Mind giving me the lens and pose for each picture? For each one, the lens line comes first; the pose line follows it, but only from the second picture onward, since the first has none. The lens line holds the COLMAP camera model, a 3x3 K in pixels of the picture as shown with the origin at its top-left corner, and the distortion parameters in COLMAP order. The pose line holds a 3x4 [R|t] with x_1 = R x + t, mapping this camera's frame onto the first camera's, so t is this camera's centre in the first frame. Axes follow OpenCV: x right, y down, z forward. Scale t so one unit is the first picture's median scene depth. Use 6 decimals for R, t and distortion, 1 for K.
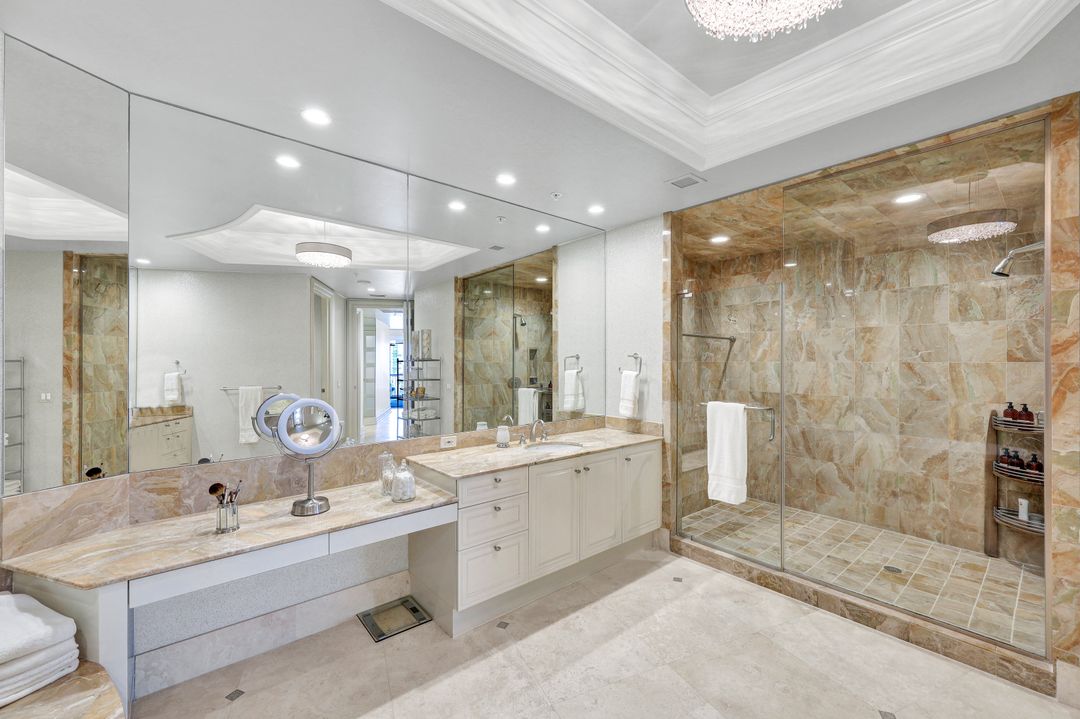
lens RADIAL K [[456.4, 0, 540.0], [0, 456.4, 359.5], [0, 0, 1]] dist [-0.003213, -0.000177]
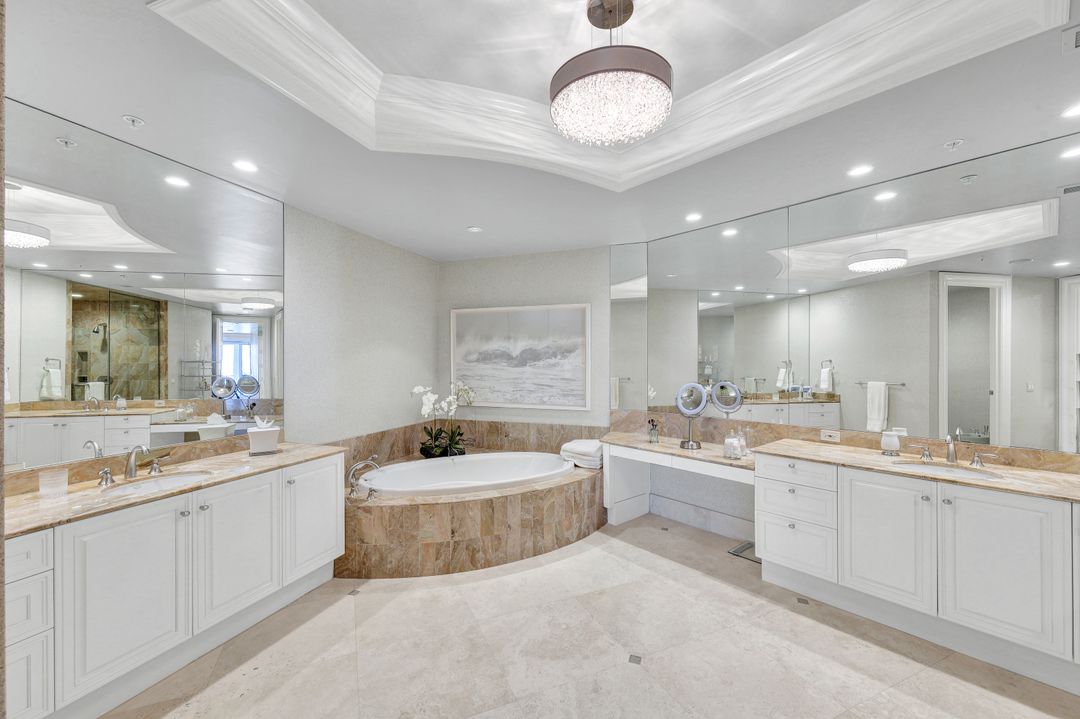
lens RADIAL K [[431.3, 0, 540.0], [0, 431.3, 359.5], [0, 0, 1]] dist [-0.000368, 0.000236]
pose [[0.000167, 0.004423, -0.999990, 0.922206], [0.004198, 0.999981, 0.004424, -0.009442], [0.999991, -0.004199, 0.000149, 0.349841]]
